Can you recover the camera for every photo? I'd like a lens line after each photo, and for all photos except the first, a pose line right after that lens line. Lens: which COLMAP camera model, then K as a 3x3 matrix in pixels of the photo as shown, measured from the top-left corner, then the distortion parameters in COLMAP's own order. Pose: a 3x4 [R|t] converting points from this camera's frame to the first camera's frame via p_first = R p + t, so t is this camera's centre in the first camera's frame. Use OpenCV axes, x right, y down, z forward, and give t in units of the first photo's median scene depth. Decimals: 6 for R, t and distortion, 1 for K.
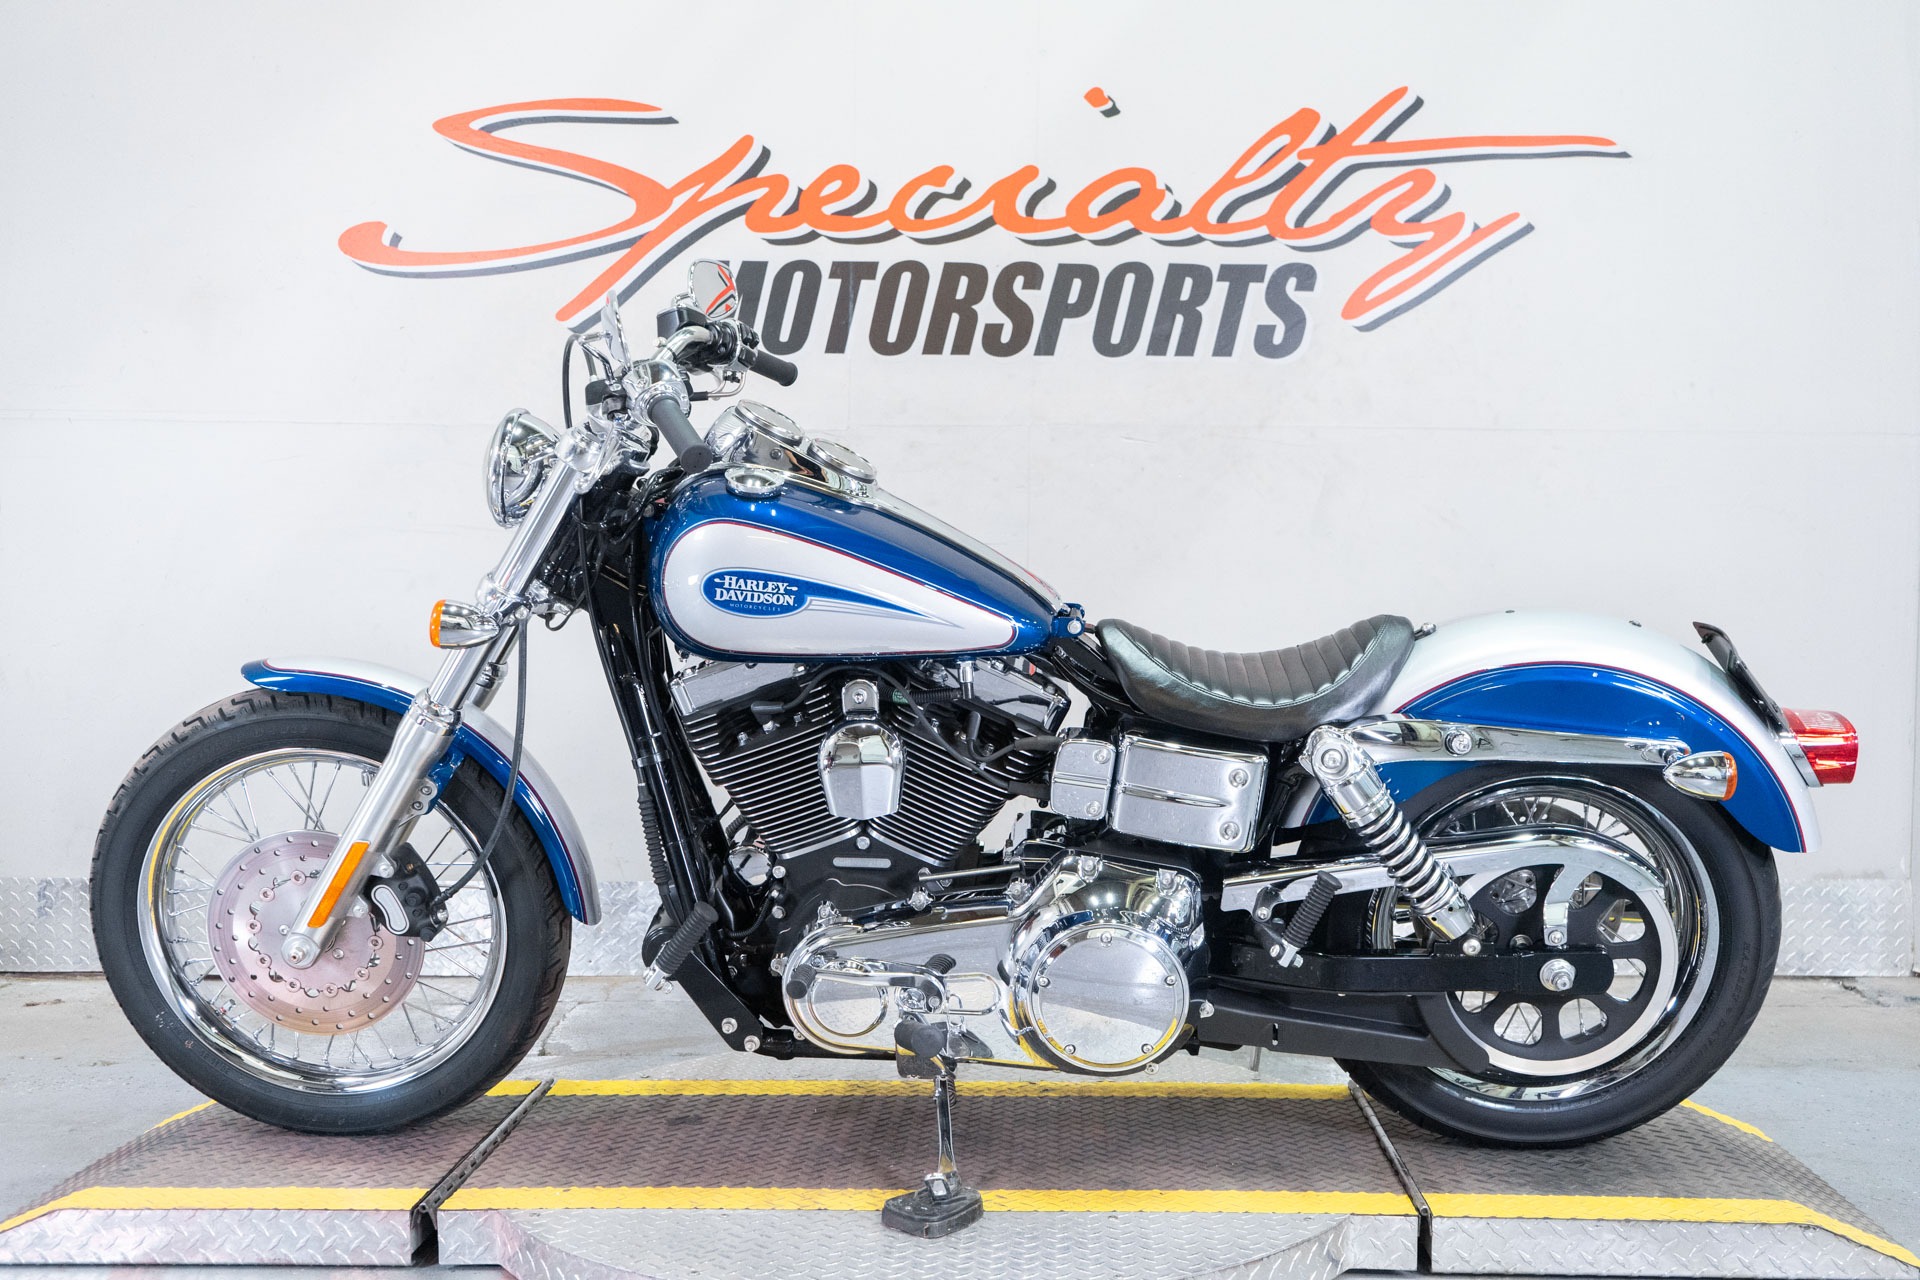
lens RADIAL K [[1911.2, 0, 957.6], [0, 1911.2, 647.3], [0, 0, 1]] dist [0.014053, 0.000000]
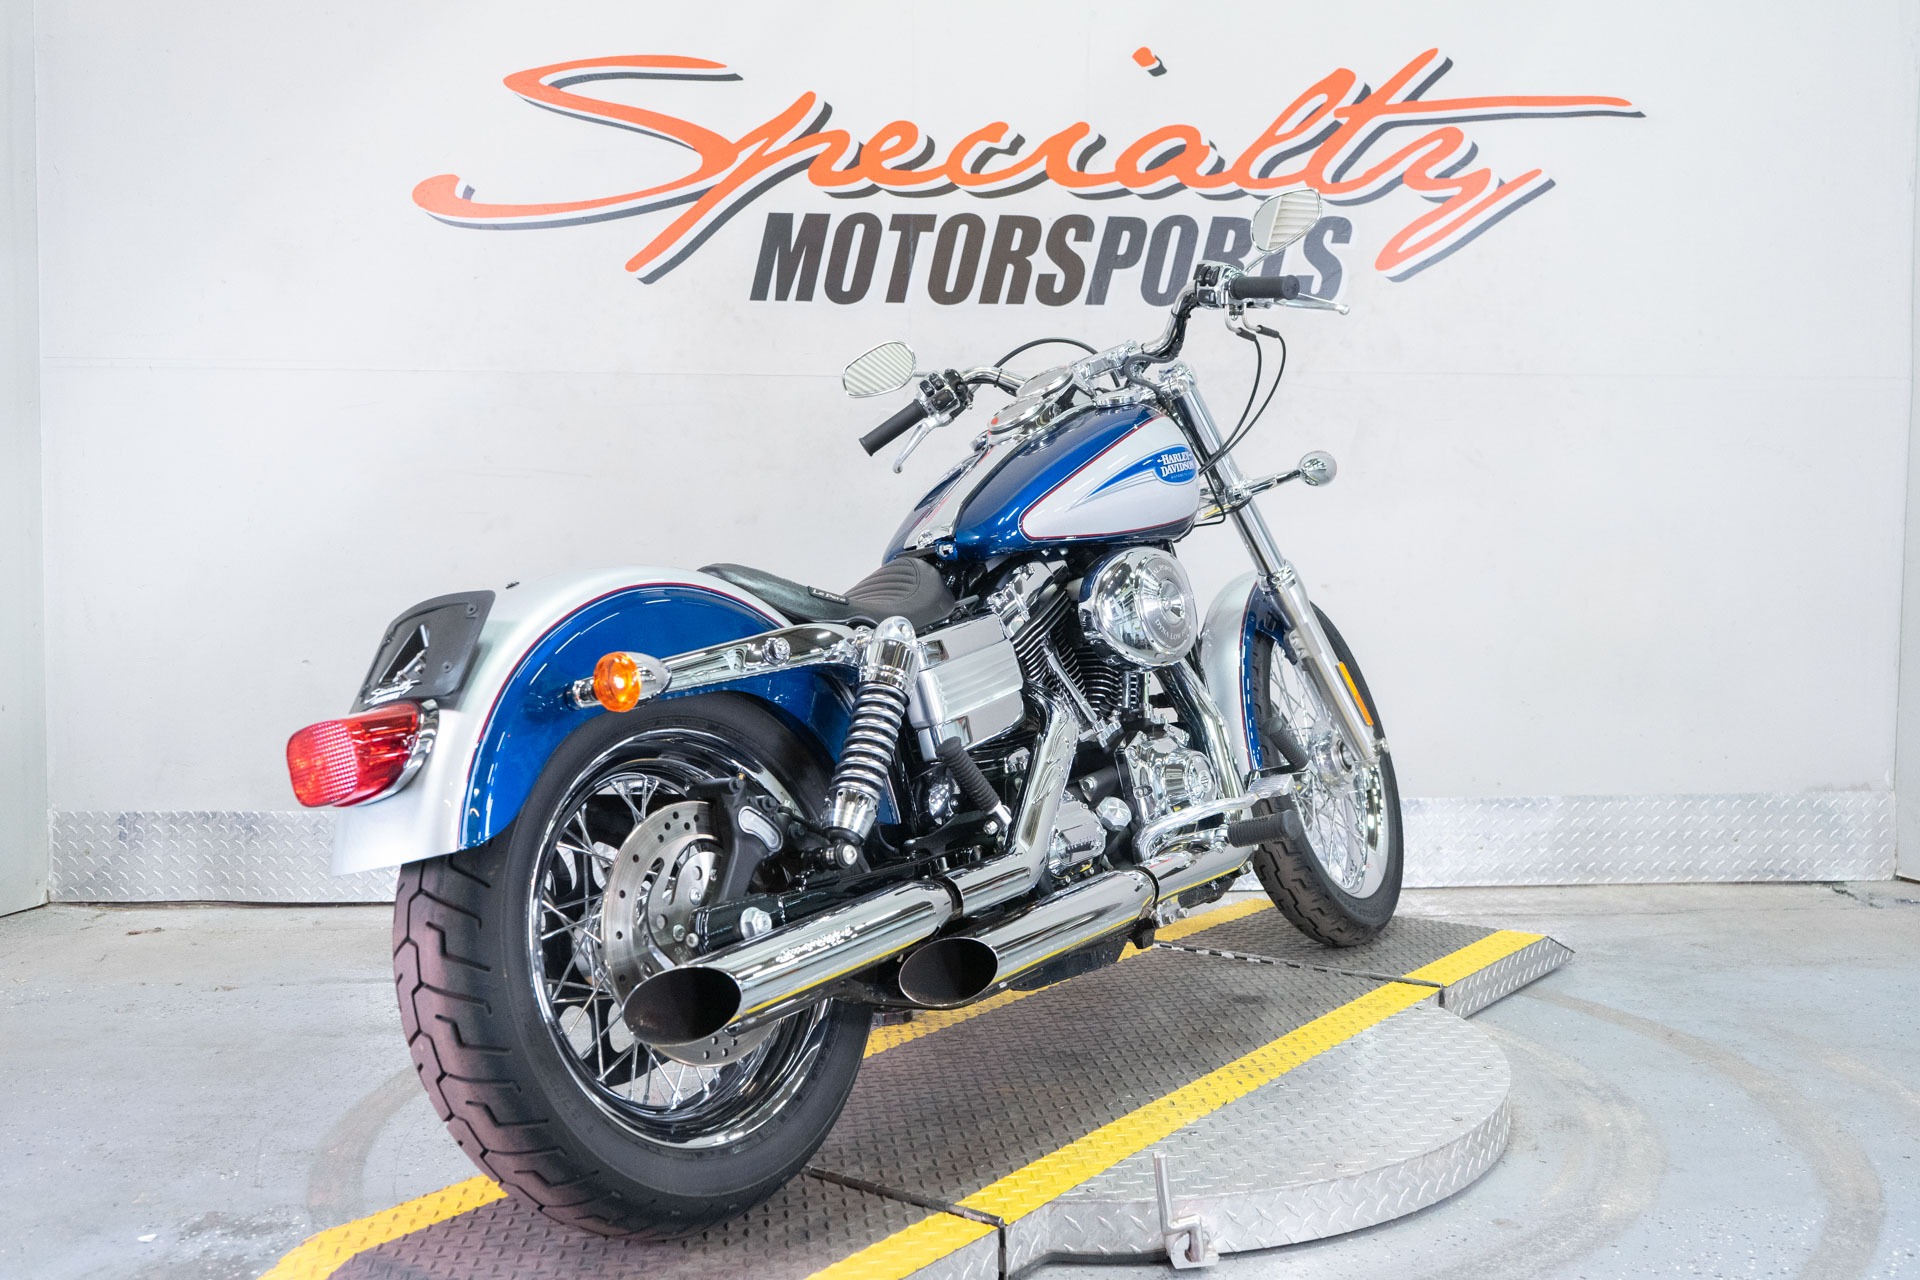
lens RADIAL K [[1800.0, 0, 960.6], [0, 1800.0, 638.9], [0, 0, 1]] dist [0.007611, 0.000000]
pose [[0.999004, -0.008568, 0.043791, -0.074151], [0.007226, 0.999502, 0.030726, 0.000146], [-0.044032, -0.030379, 0.998568, 0.009500]]
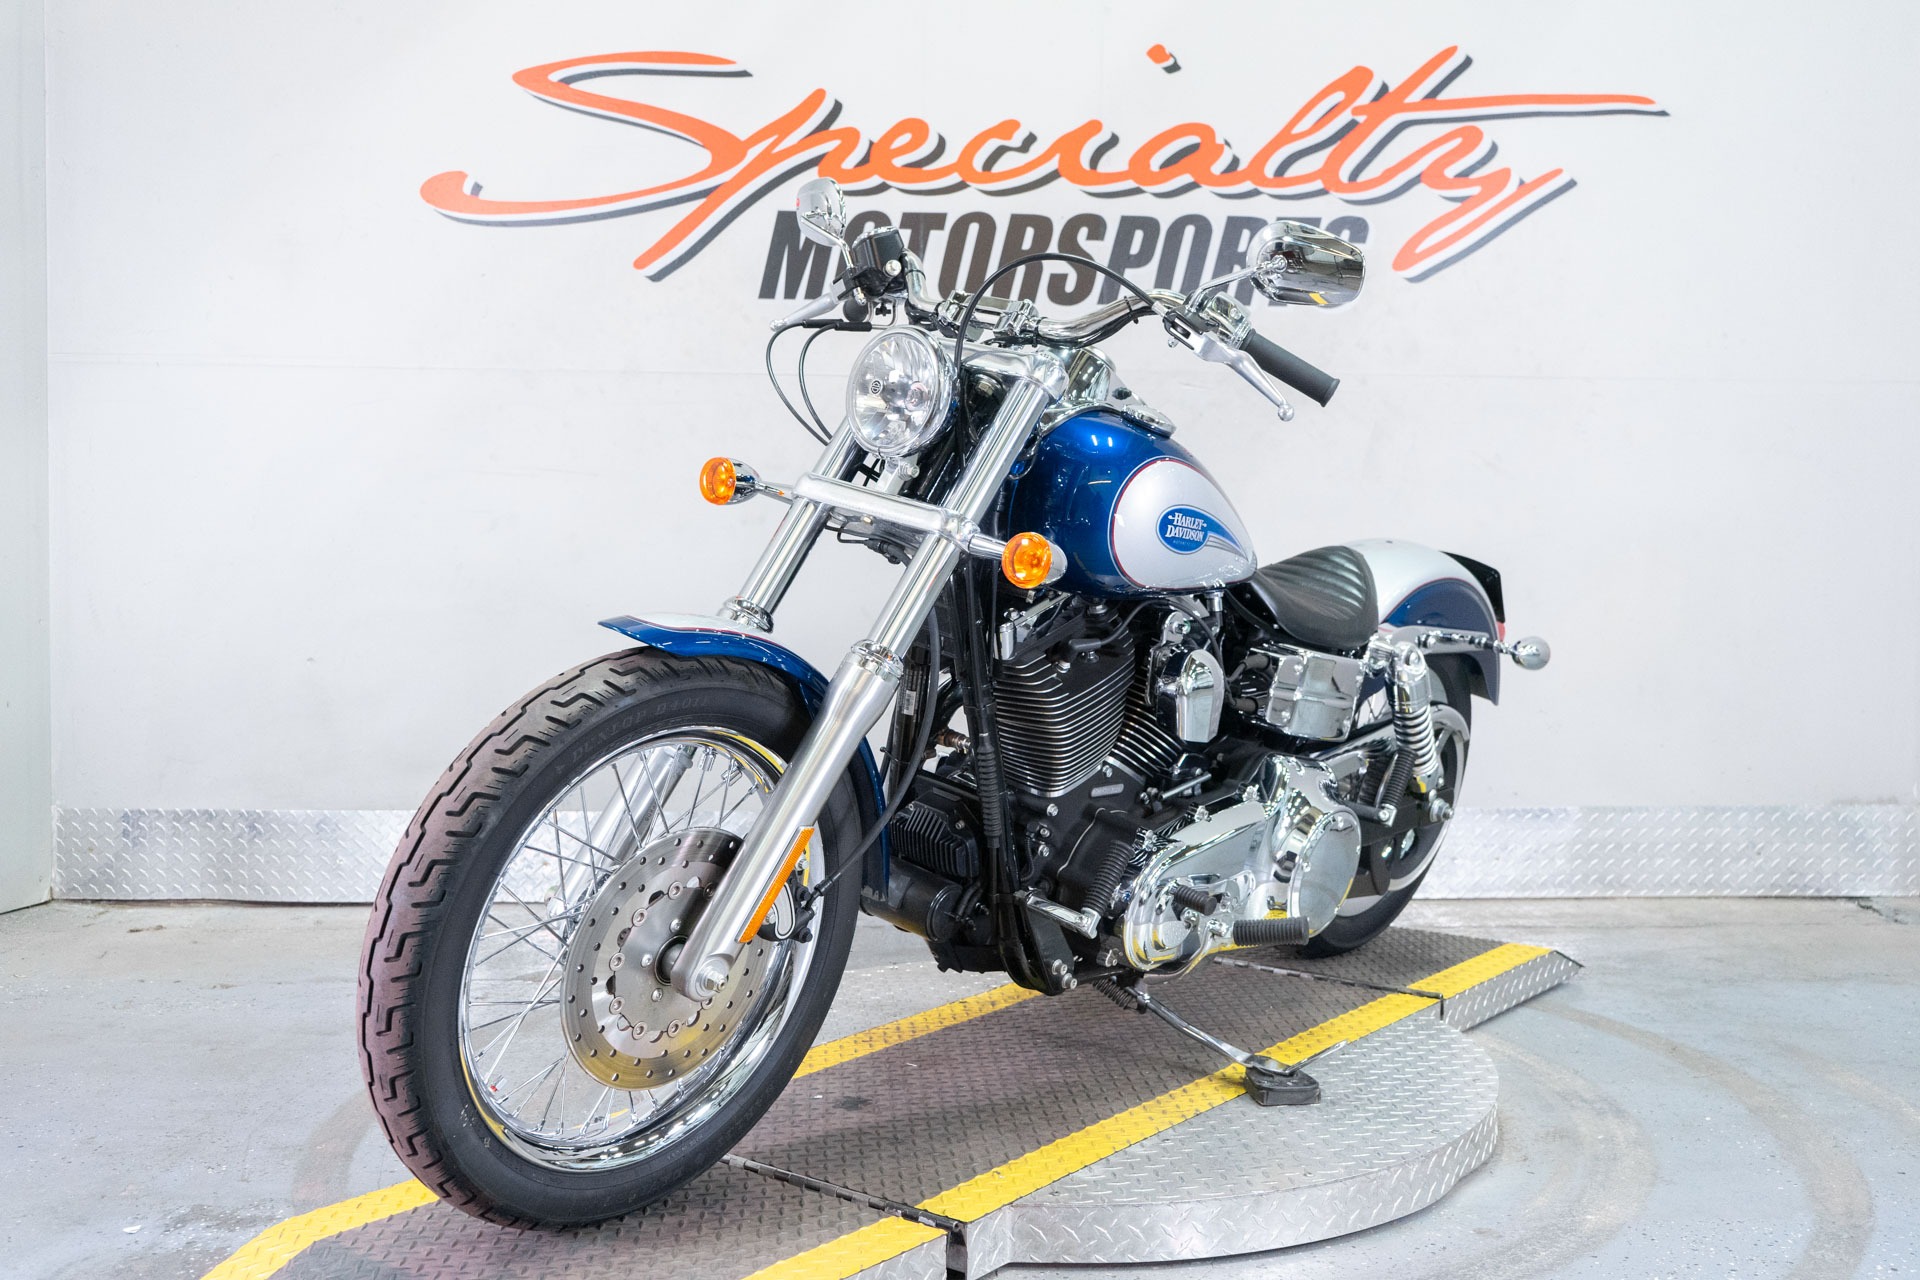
lens RADIAL K [[1846.2, 0, 961.8], [0, 1846.2, 638.0], [0, 0, 1]] dist [0.009087, 0.000000]
pose [[0.999682, -0.000802, 0.025211, -0.059500], [0.000100, 0.999612, 0.027838, 0.000438], [-0.025224, -0.027827, 0.999294, -0.004857]]
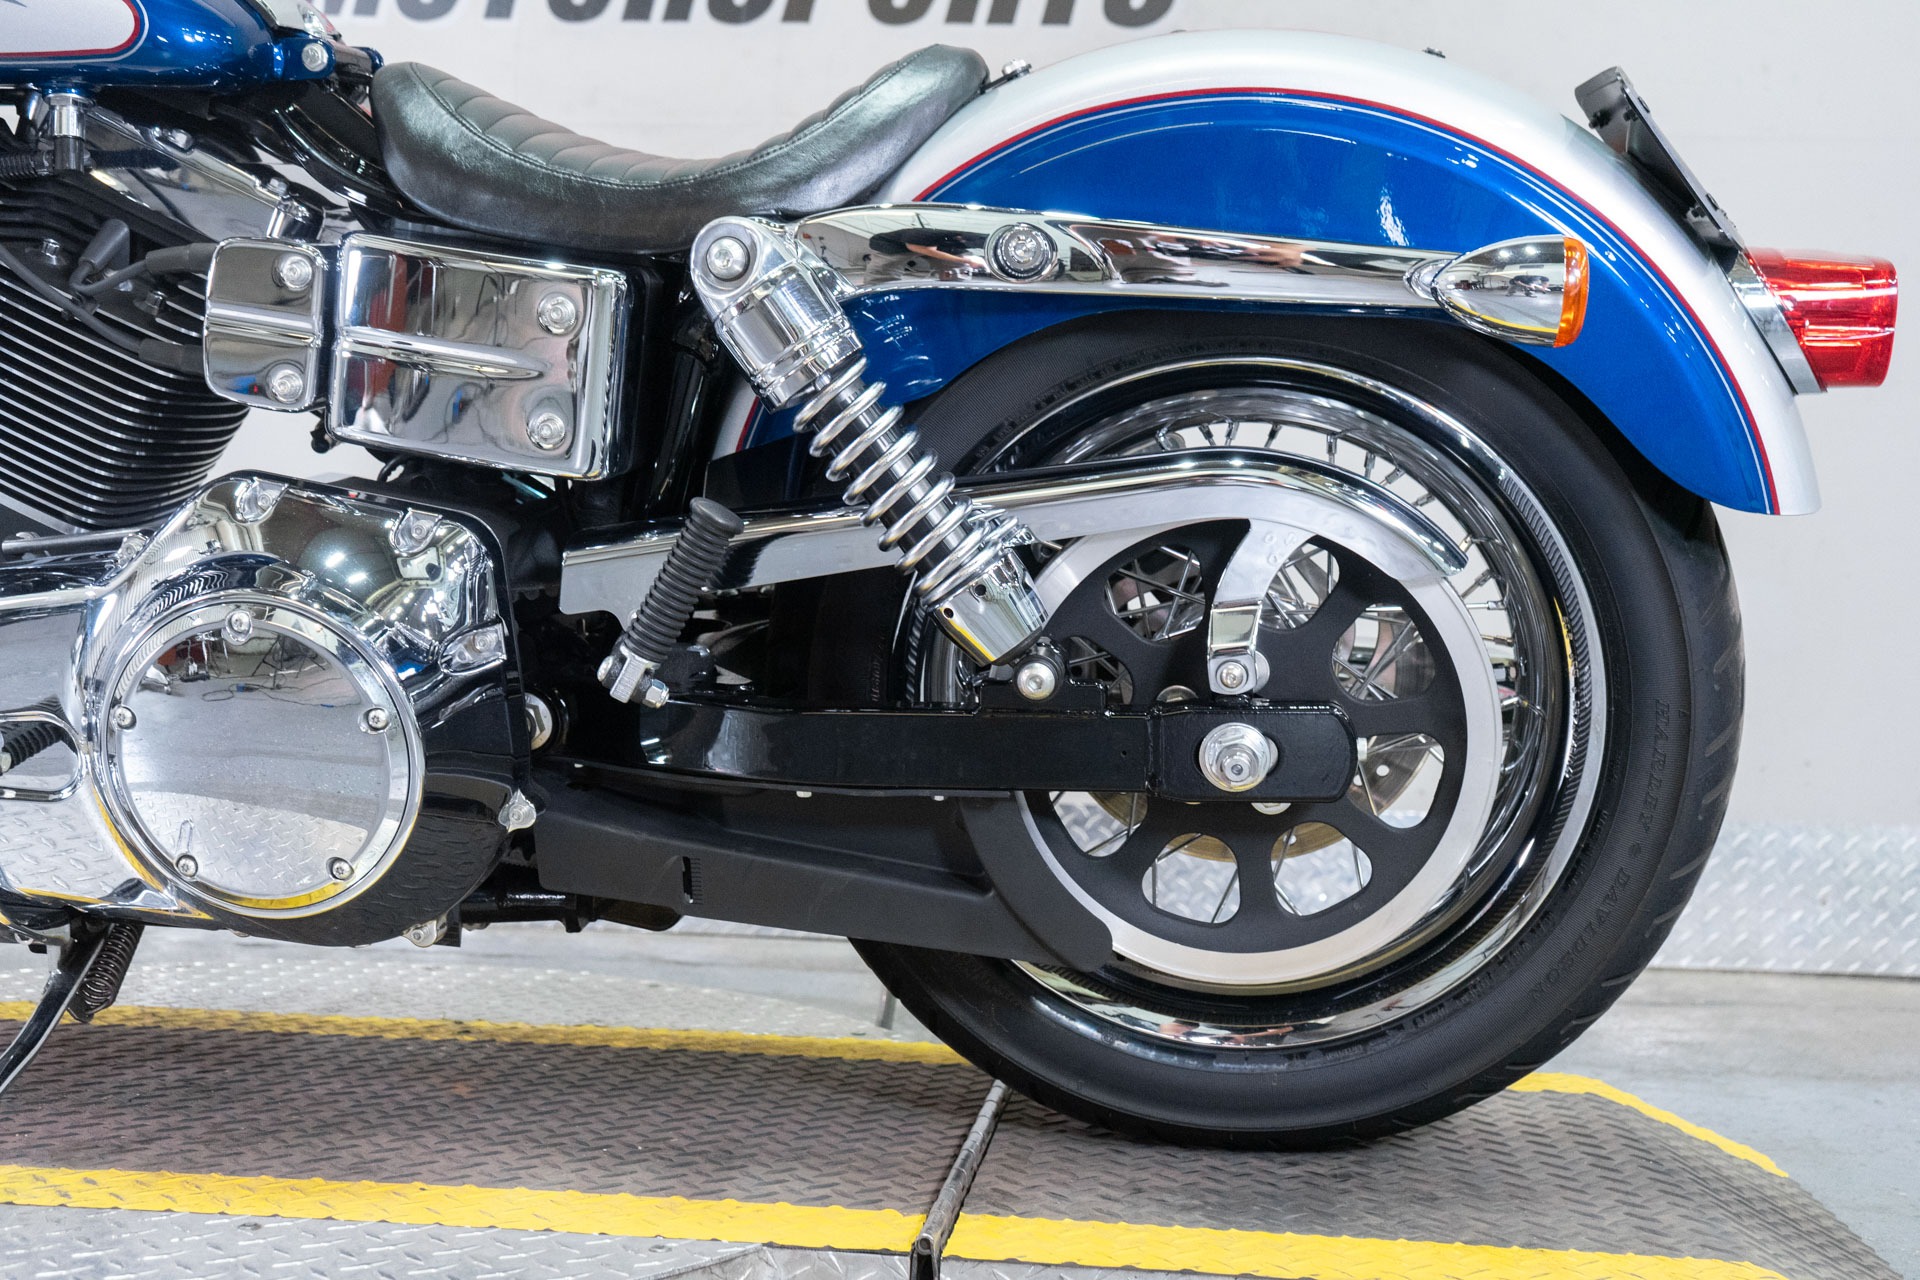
lens RADIAL K [[2071.7, 0, 947.1], [0, 2071.7, 636.9], [0, 0, 1]] dist [0.002856, 0.000000]
pose [[0.996687, 0.024653, -0.077512, 0.162829], [-0.027890, 0.998771, -0.040960, 0.095304], [0.076407, 0.042986, 0.996150, 0.279721]]
